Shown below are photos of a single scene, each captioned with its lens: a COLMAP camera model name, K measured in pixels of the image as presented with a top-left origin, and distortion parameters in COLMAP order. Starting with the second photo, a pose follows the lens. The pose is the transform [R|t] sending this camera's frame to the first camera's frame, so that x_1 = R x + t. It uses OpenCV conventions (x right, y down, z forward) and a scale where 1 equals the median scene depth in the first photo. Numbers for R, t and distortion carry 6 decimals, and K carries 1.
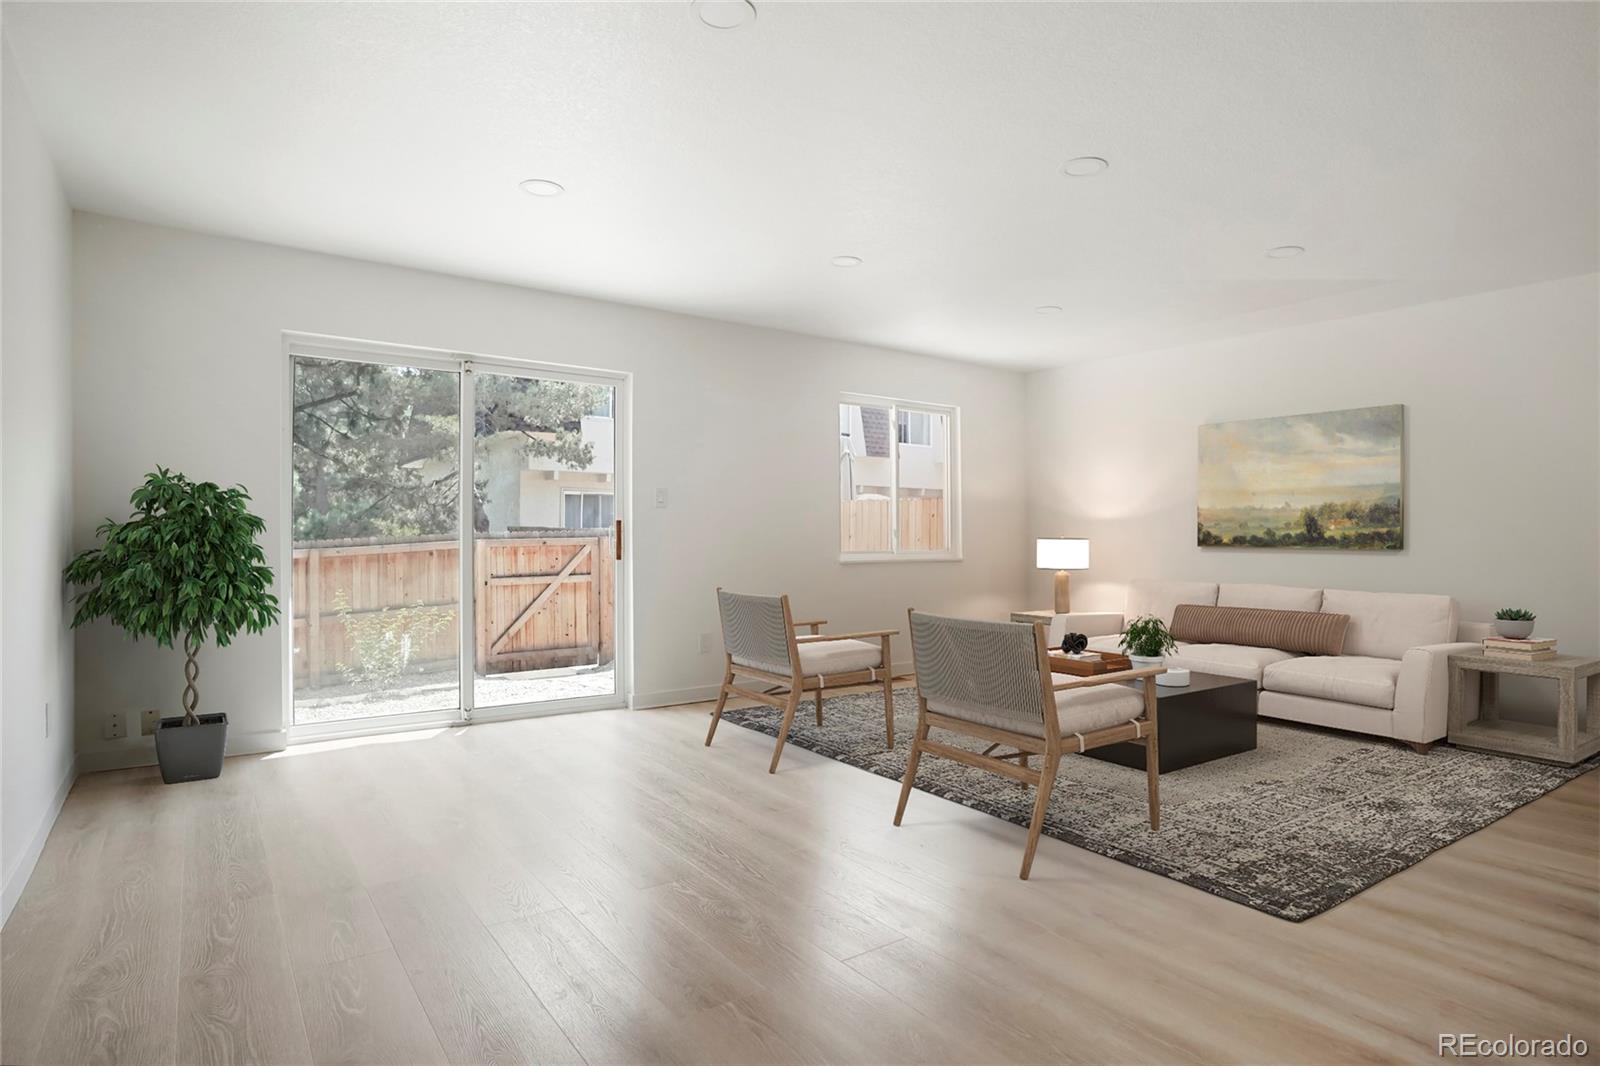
lens RADIAL K [[857.2, 0, 800.0], [0, 857.2, 533.0], [0, 0, 1]] dist [-0.000015, 0.000002]
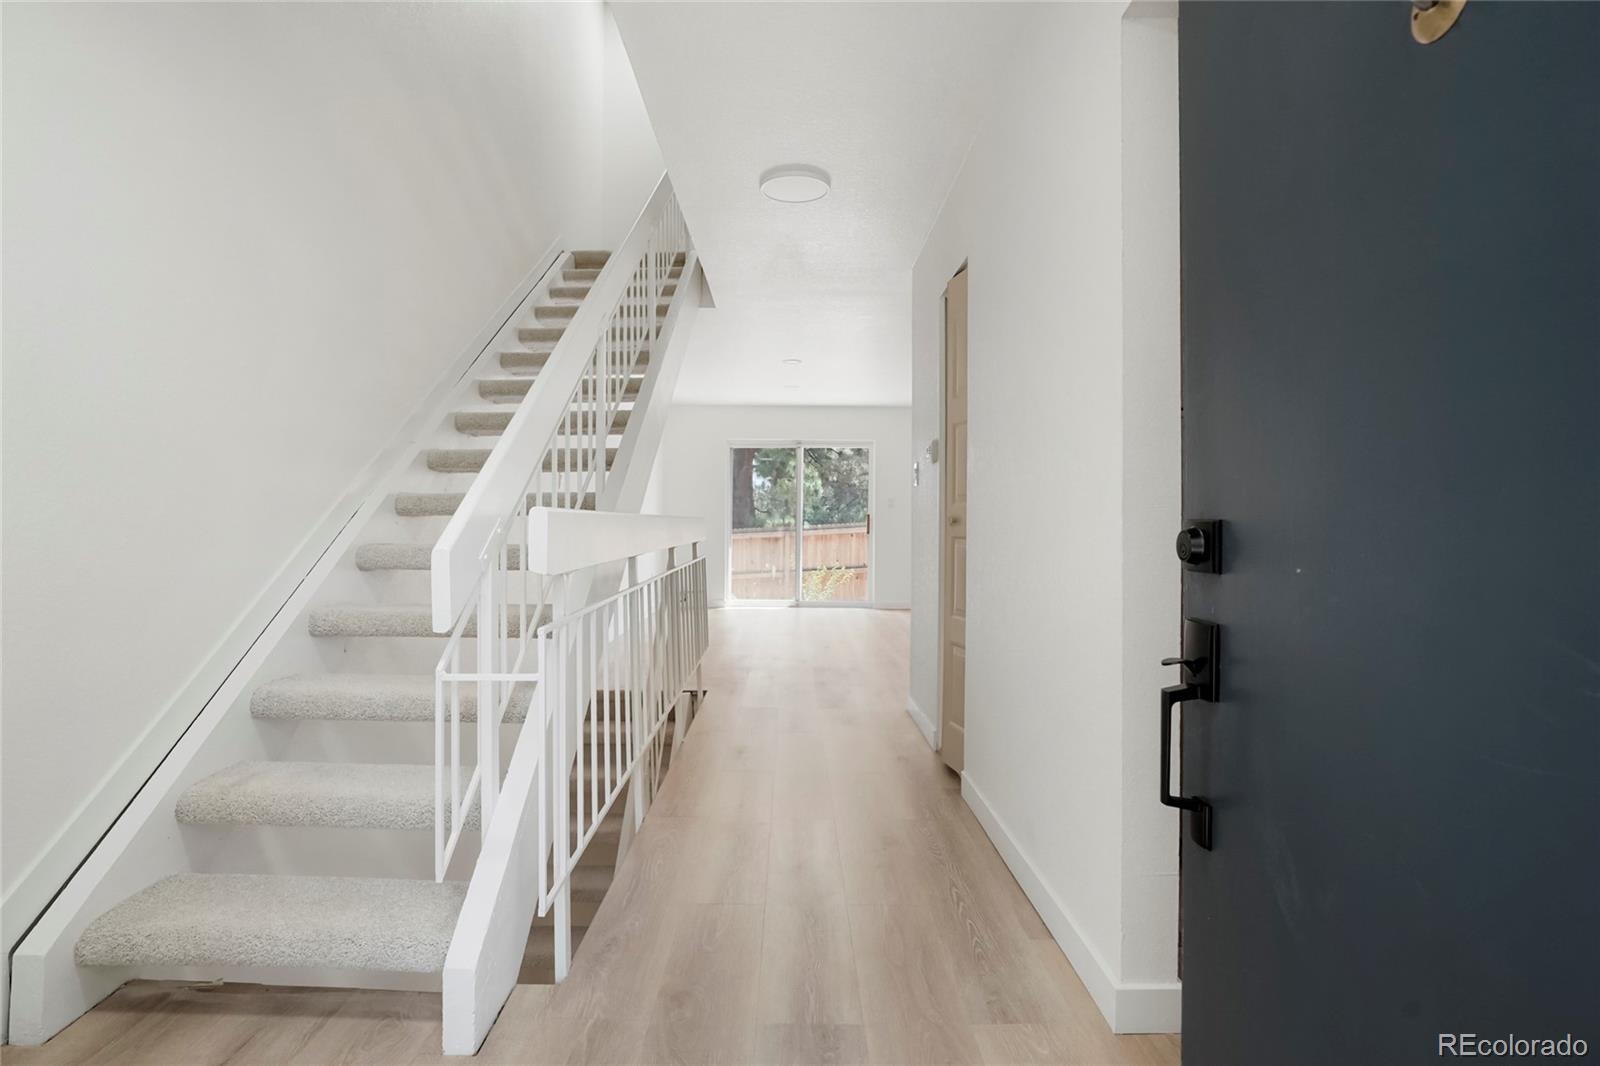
lens RADIAL K [[857.2, 0, 800.0], [0, 857.2, 533.0], [0, 0, 1]] dist [-0.000015, 0.000002]
pose [[0.821147, 0.010794, -0.570615, 0.387674], [-0.006194, 0.999931, 0.010002, 0.004365], [0.570684, -0.004678, 0.821157, -0.358008]]
